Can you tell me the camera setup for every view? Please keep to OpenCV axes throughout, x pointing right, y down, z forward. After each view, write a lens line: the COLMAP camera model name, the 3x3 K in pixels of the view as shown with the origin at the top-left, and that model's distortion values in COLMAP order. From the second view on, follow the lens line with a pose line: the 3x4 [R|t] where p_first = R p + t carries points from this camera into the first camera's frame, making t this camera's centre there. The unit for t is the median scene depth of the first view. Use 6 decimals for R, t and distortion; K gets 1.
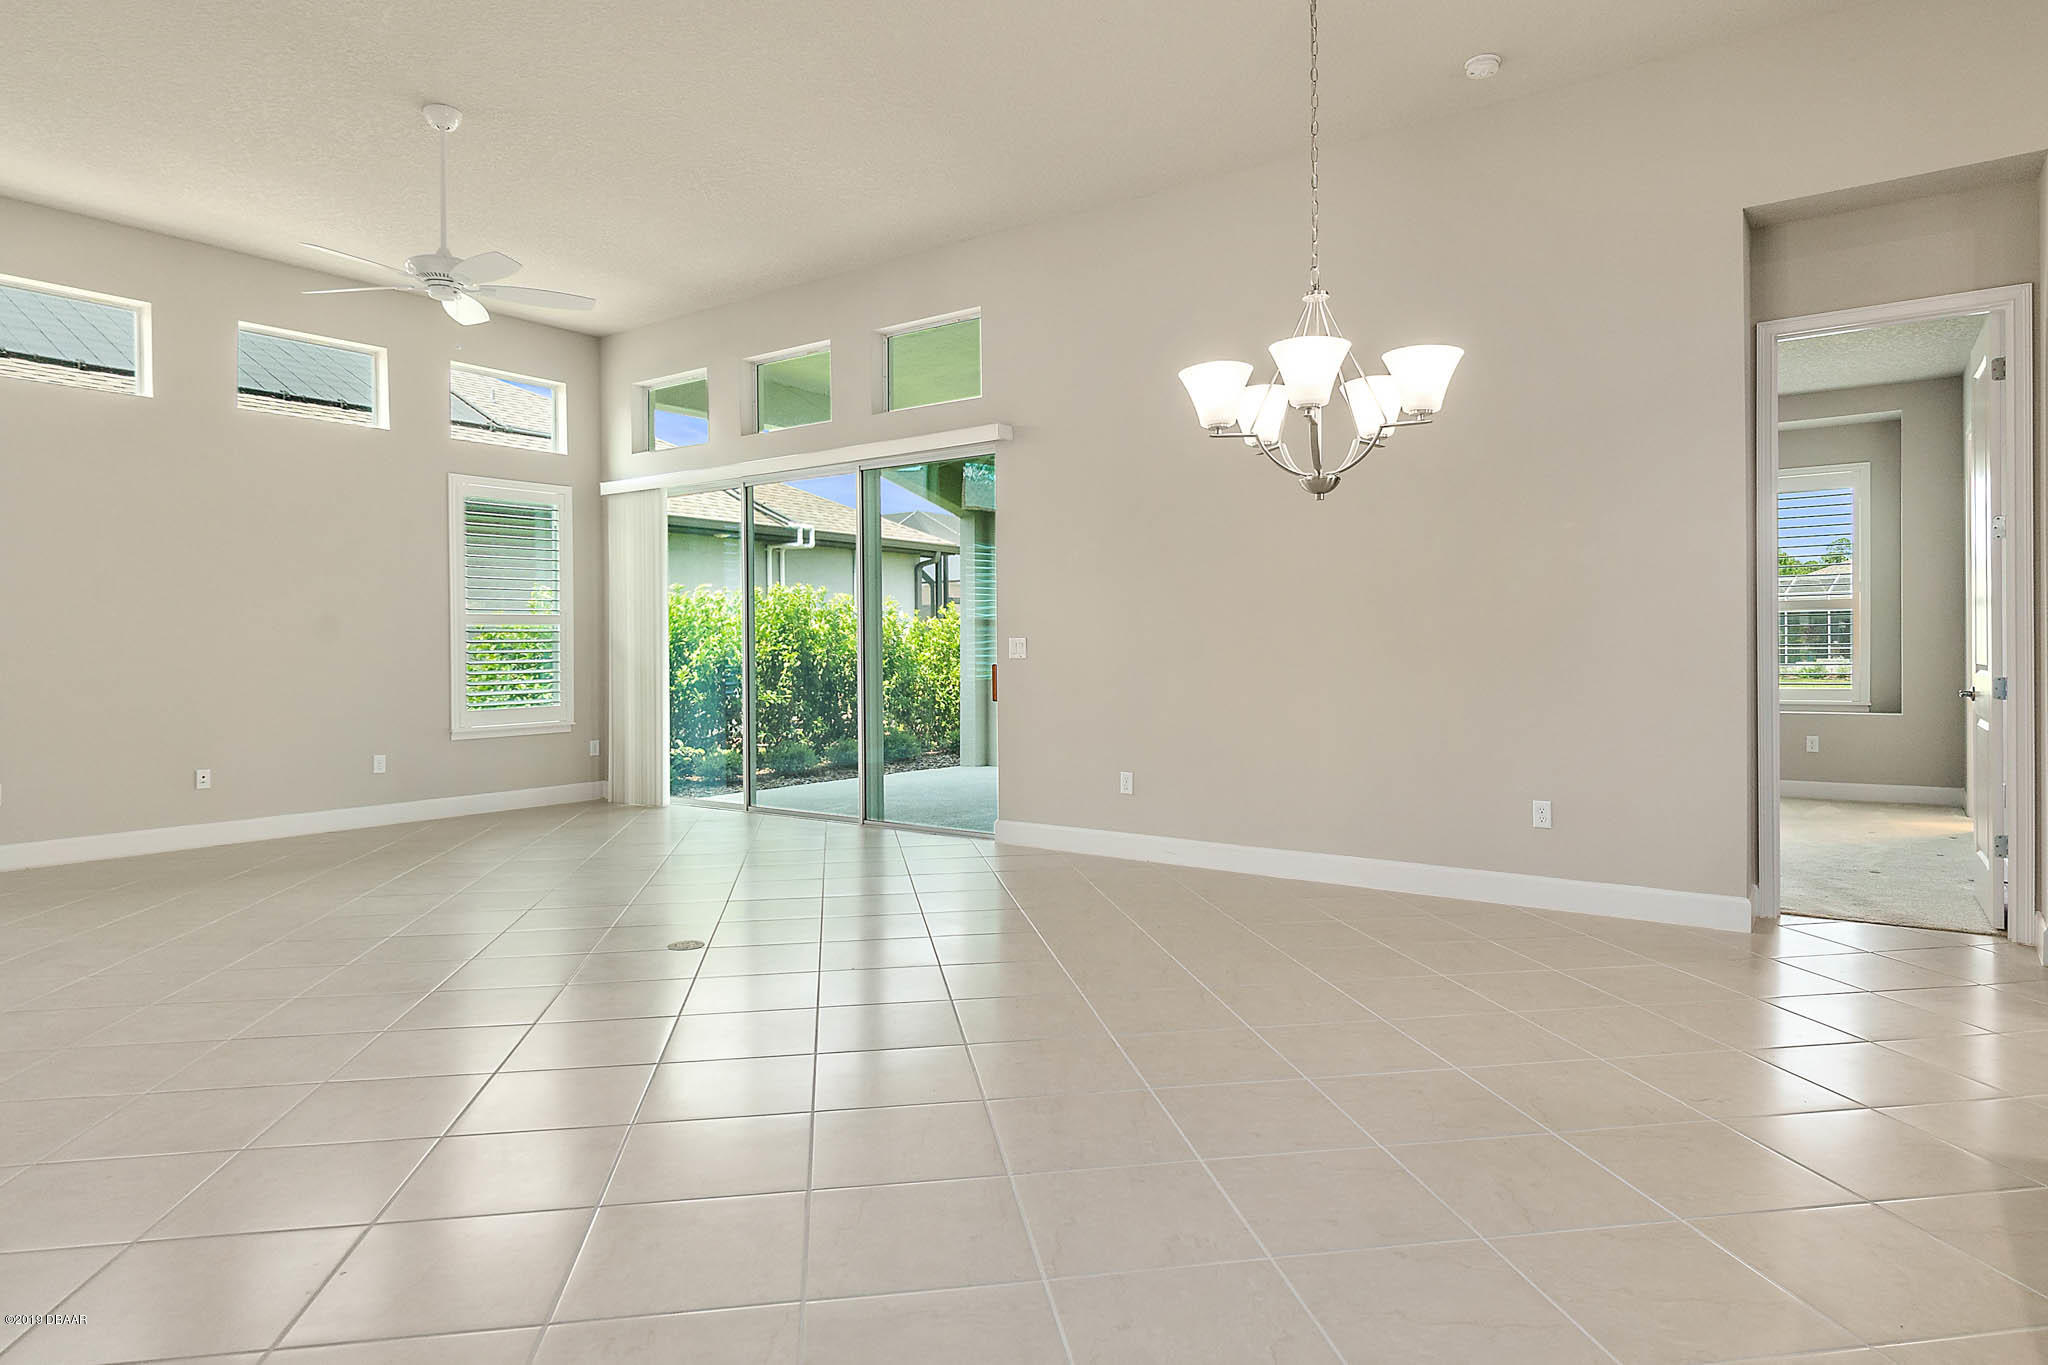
lens RADIAL K [[1174.9, 0, 1046.1], [0, 1174.9, 661.4], [0, 0, 1]] dist [-0.000235, 0.000925]
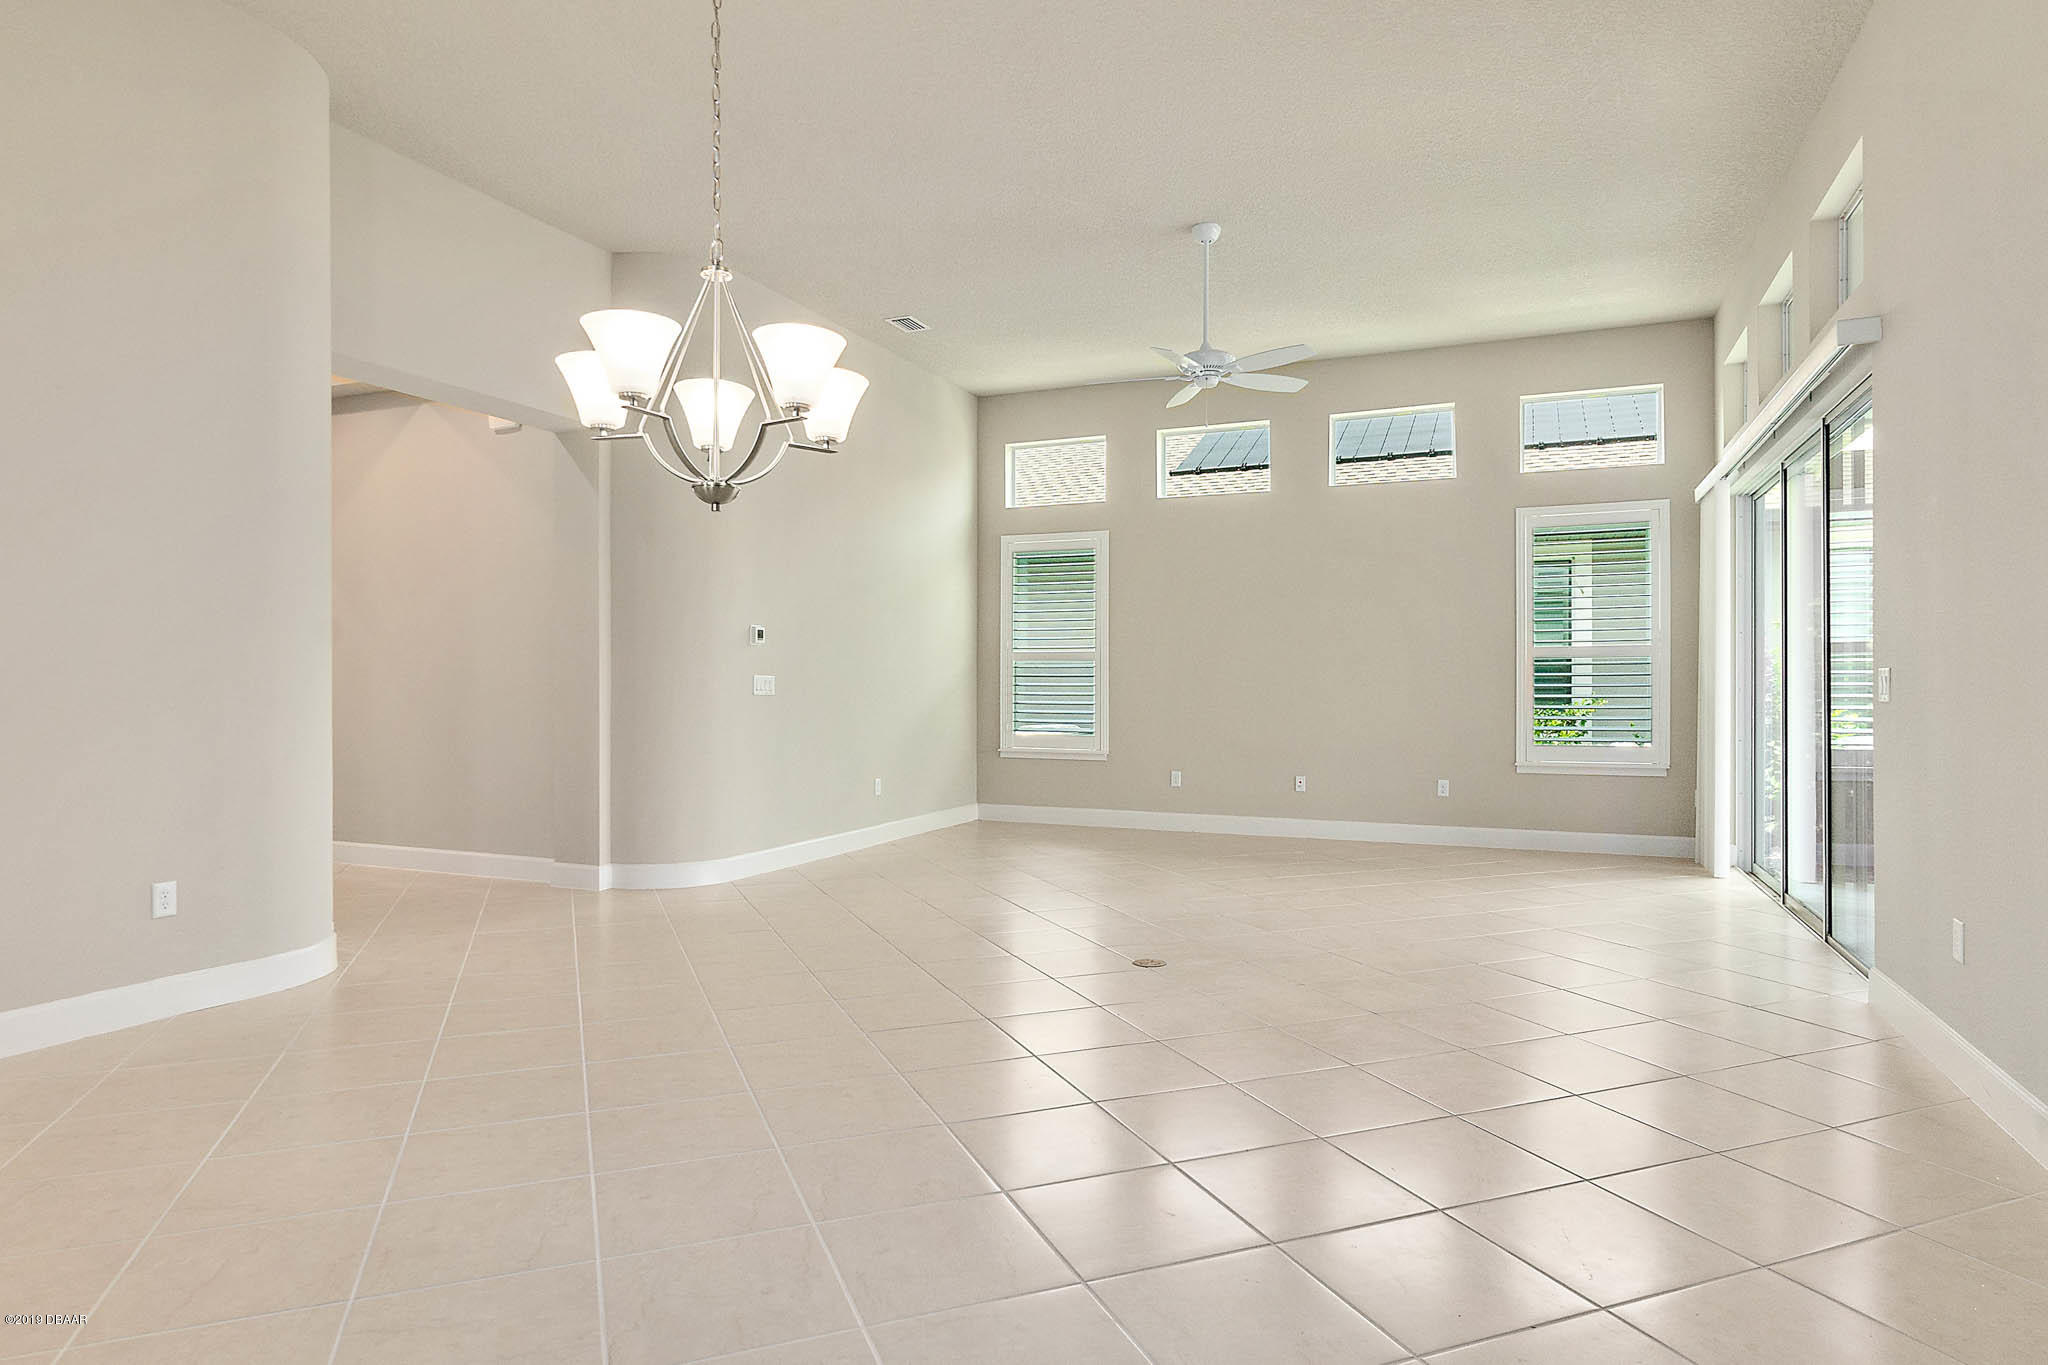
lens RADIAL K [[1174.9, 0, 1046.1], [0, 1174.9, 661.4], [0, 0, 1]] dist [-0.000235, 0.000925]
pose [[0.204088, -0.003390, -0.978947, 0.364306], [-0.011974, 0.999911, -0.005959, -0.016222], [0.978879, 0.012938, 0.204030, 0.368326]]
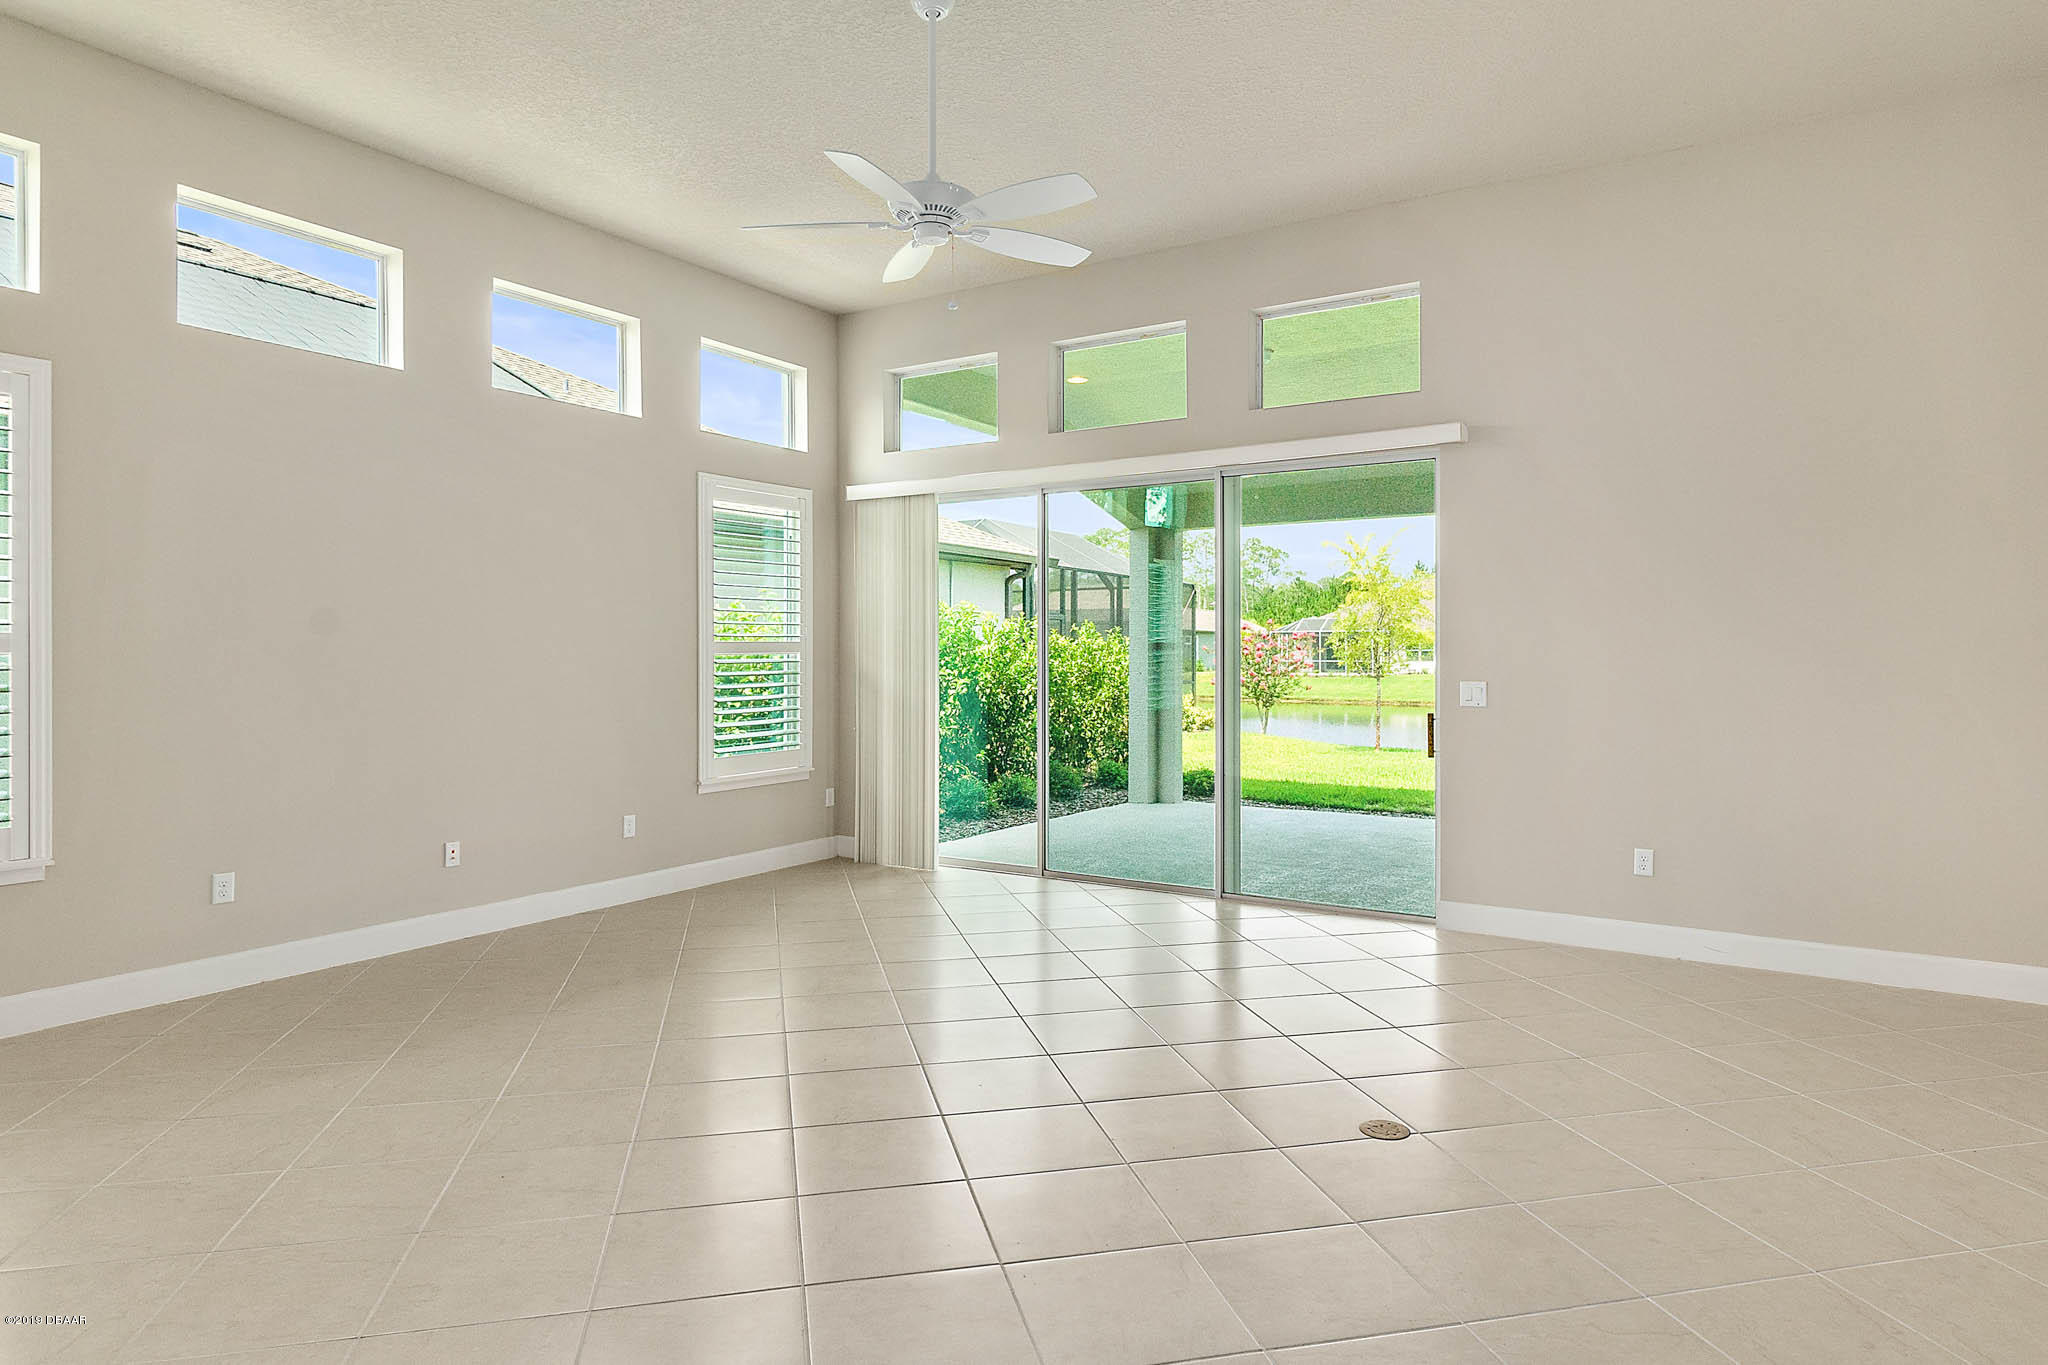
lens RADIAL K [[1174.9, 0, 1046.1], [0, 1174.9, 661.4], [0, 0, 1]] dist [-0.000235, 0.000925]
pose [[0.998082, 0.006788, 0.061535, -0.288117], [-0.006356, 0.999954, -0.007224, -0.020352], [-0.061581, 0.006819, 0.998079, 0.145652]]
